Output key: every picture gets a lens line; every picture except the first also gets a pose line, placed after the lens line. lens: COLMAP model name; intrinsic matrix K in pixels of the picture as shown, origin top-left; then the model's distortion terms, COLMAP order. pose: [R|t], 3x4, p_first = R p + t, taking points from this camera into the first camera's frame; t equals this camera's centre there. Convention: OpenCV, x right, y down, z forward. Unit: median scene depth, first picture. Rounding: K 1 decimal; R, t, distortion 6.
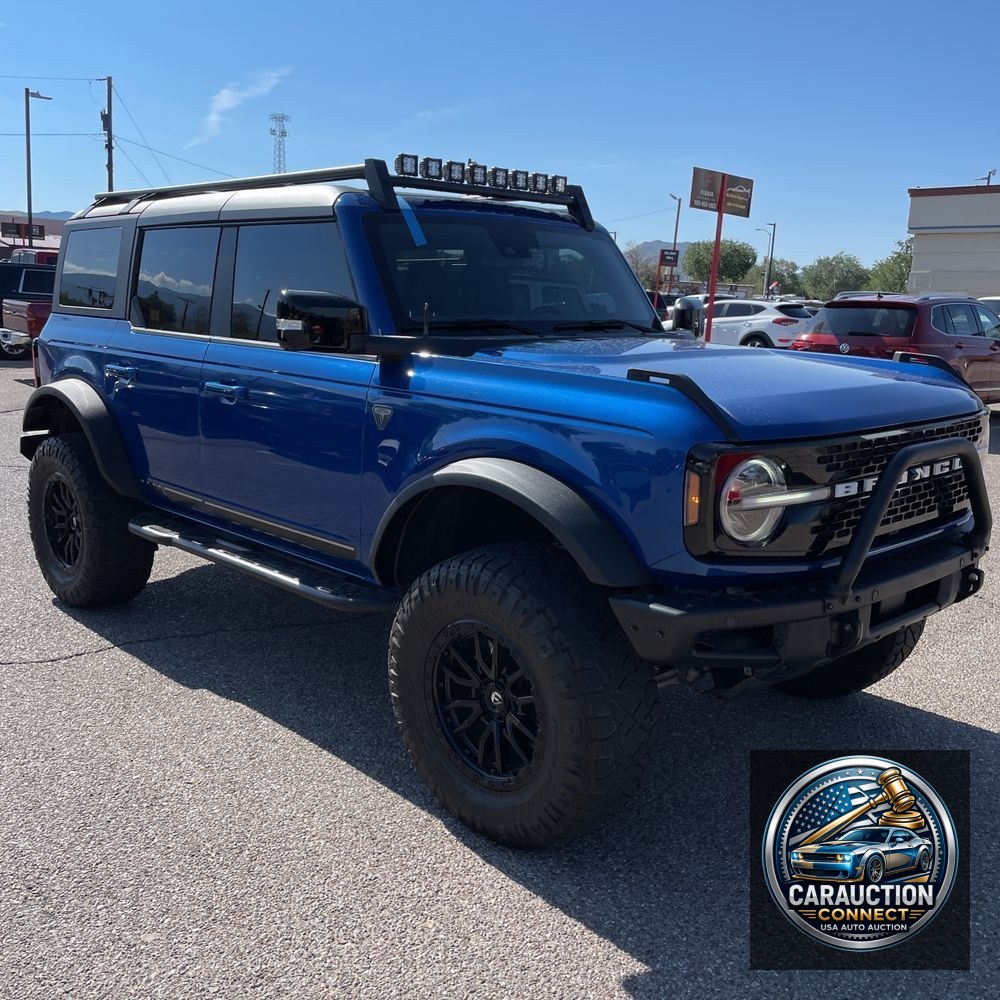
lens RADIAL K [[1038.8, 0, 489.5], [0, 1038.8, 504.4], [0, 0, 1]] dist [0.066313, -0.019062]
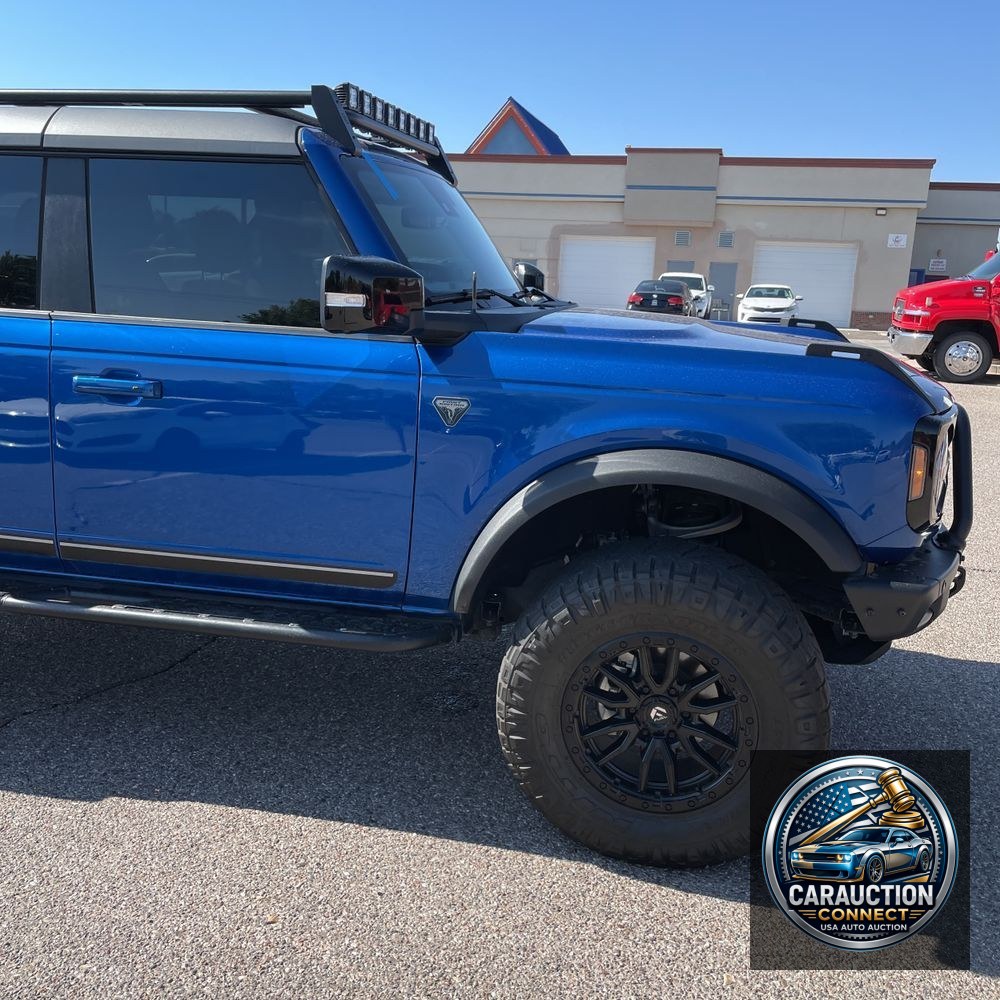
lens RADIAL K [[1039.3, 0, 500.0], [0, 1039.3, 500.0], [0, 0, 1]] dist [0.111327, -0.184097]
pose [[0.824361, -0.118181, 0.553590, -0.536607], [0.096575, 0.992988, 0.068172, -0.066907], [-0.557765, -0.002736, 0.829995, 0.294222]]
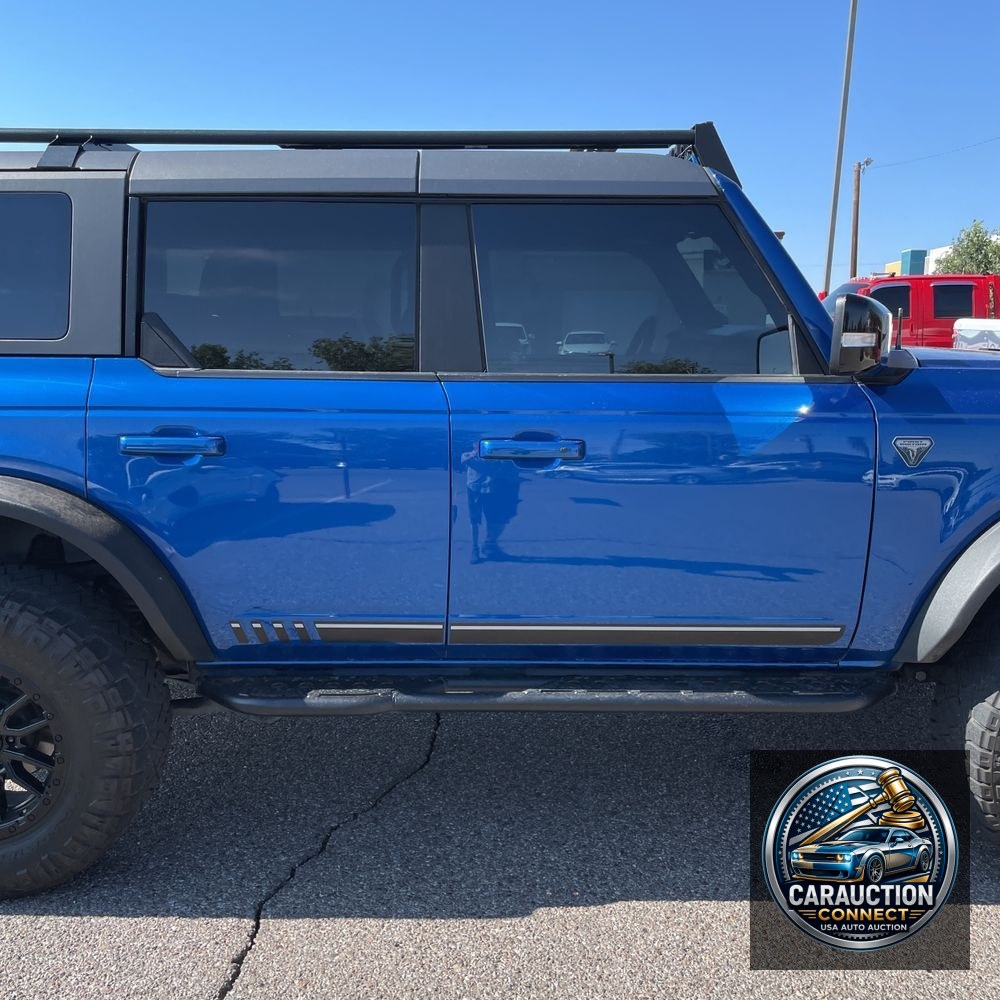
lens RADIAL K [[1038.8, 0, 489.5], [0, 1038.8, 504.4], [0, 0, 1]] dist [0.066313, -0.019062]
pose [[0.692645, -0.147188, 0.706101, -0.892521], [0.160046, 0.985916, 0.048521, -0.134592], [-0.703299, 0.079401, 0.706446, 0.668075]]
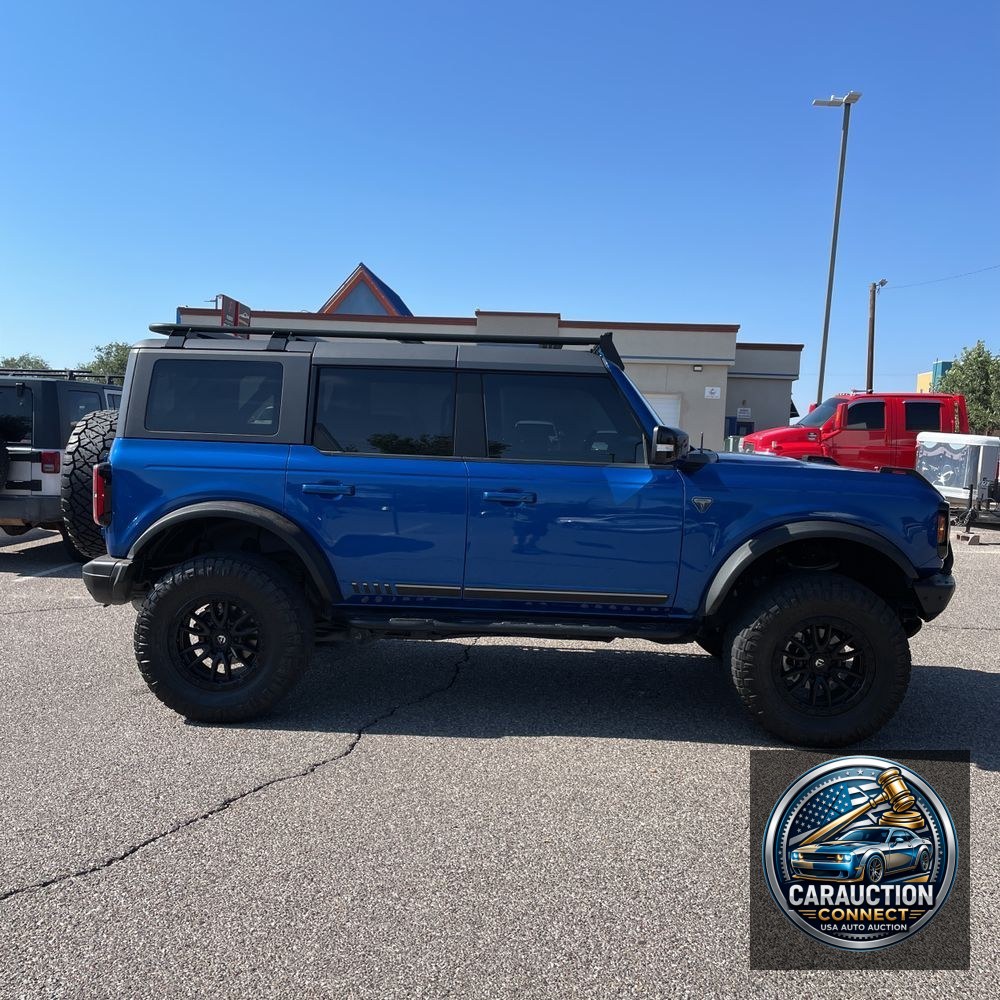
lens RADIAL K [[1039.3, 0, 500.0], [0, 1039.3, 500.0], [0, 0, 1]] dist [0.111327, -0.184097]
pose [[0.712390, -0.058146, 0.699370, -1.405483], [0.127727, 0.990660, -0.047741, -0.055291], [-0.690062, 0.123338, 0.713163, 0.099407]]
